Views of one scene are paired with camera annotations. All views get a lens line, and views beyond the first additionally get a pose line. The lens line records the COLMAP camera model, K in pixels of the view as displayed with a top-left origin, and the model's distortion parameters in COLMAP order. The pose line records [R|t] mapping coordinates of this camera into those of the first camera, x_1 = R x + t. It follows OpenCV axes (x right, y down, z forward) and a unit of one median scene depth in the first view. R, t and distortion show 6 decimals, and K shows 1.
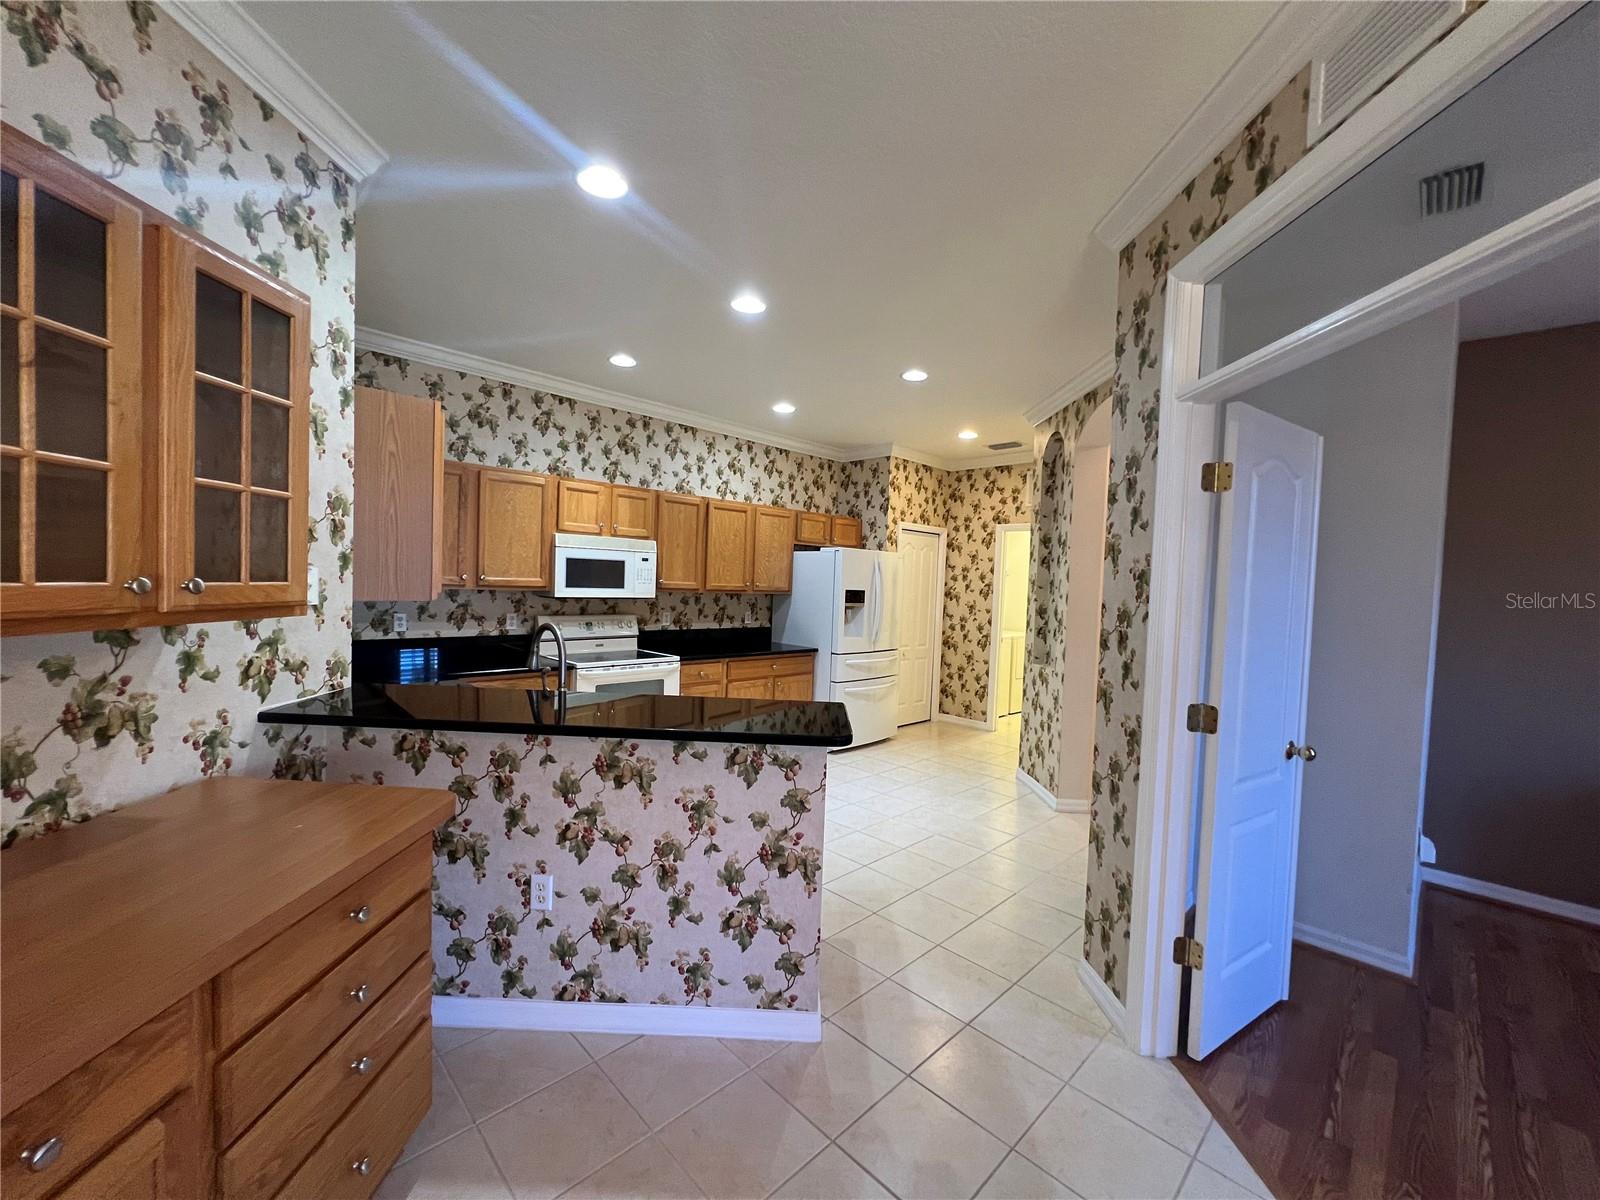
lens RADIAL K [[640.8, 0, 800.8], [0, 640.8, 604.3], [0, 0, 1]] dist [-0.001510, 0.000012]
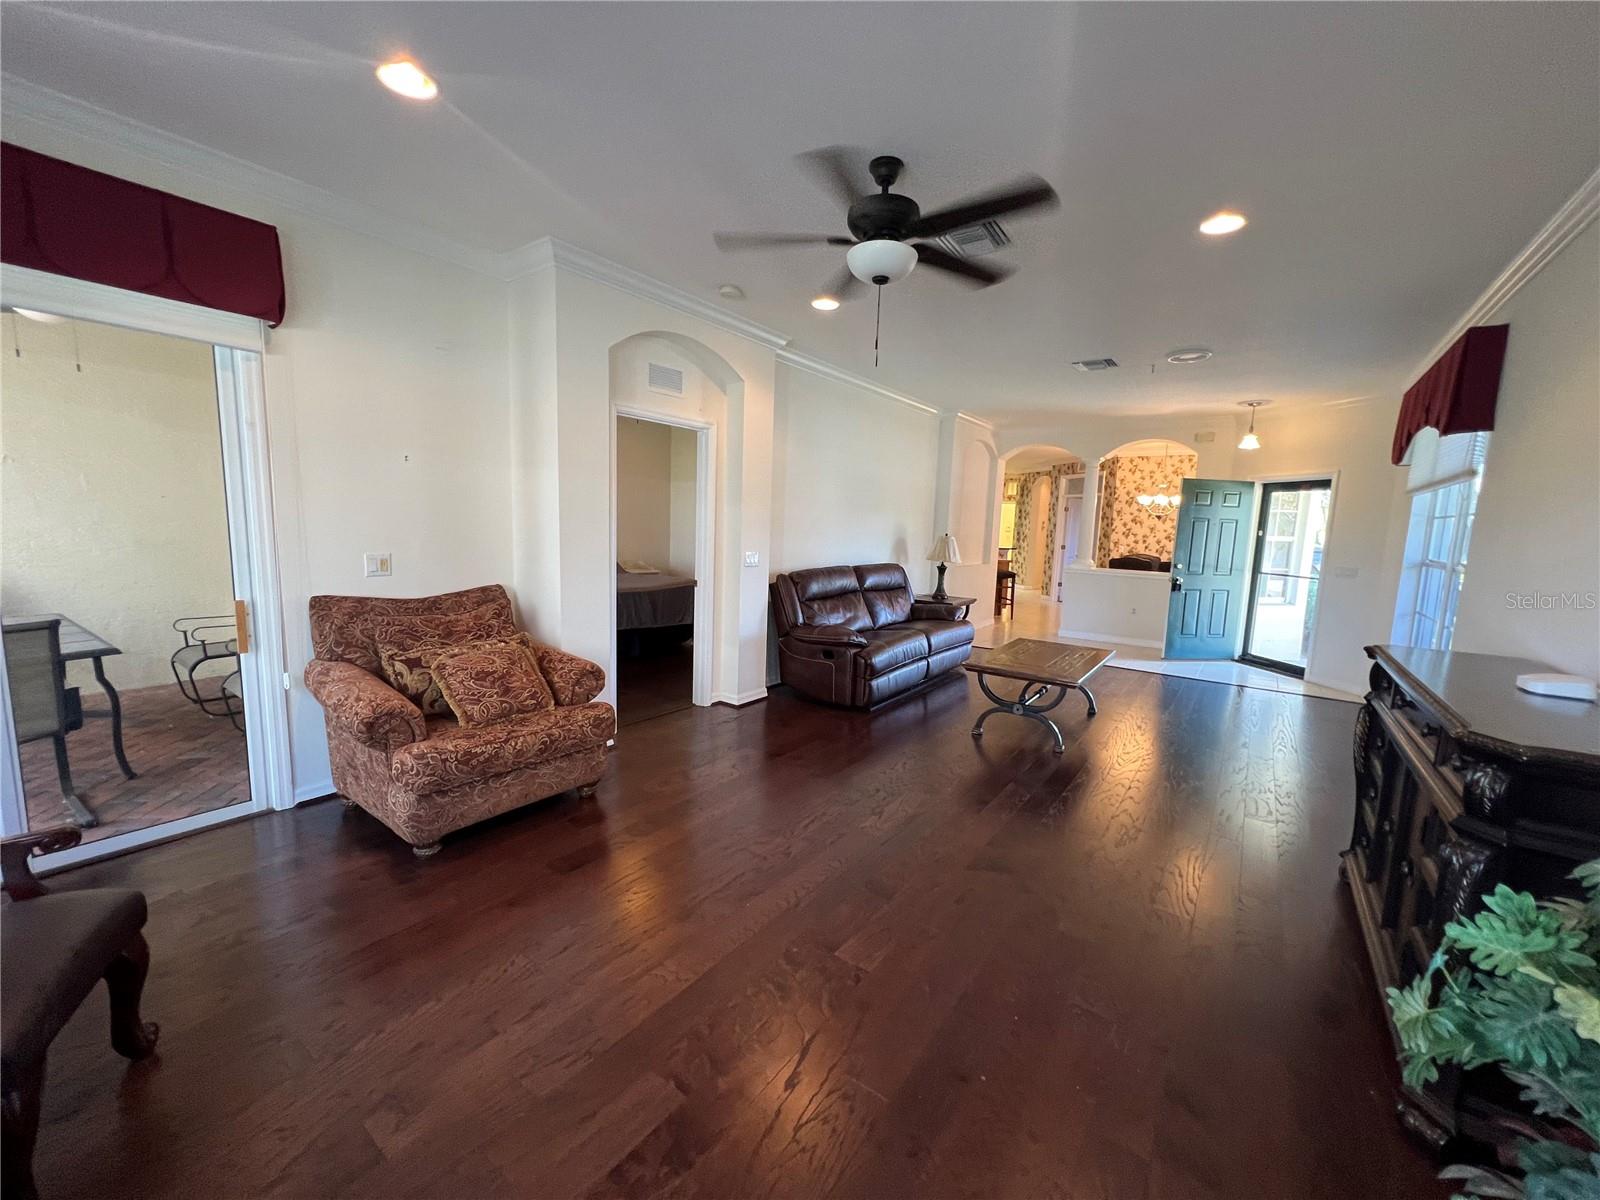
lens RADIAL K [[640.8, 0, 800.8], [0, 640.8, 604.3], [0, 0, 1]] dist [-0.001510, 0.000012]
pose [[0.985483, -0.023134, 0.168192, -1.310057], [0.005820, 0.994694, 0.102714, 0.032197], [-0.169675, -0.100244, 0.980388, -2.100956]]
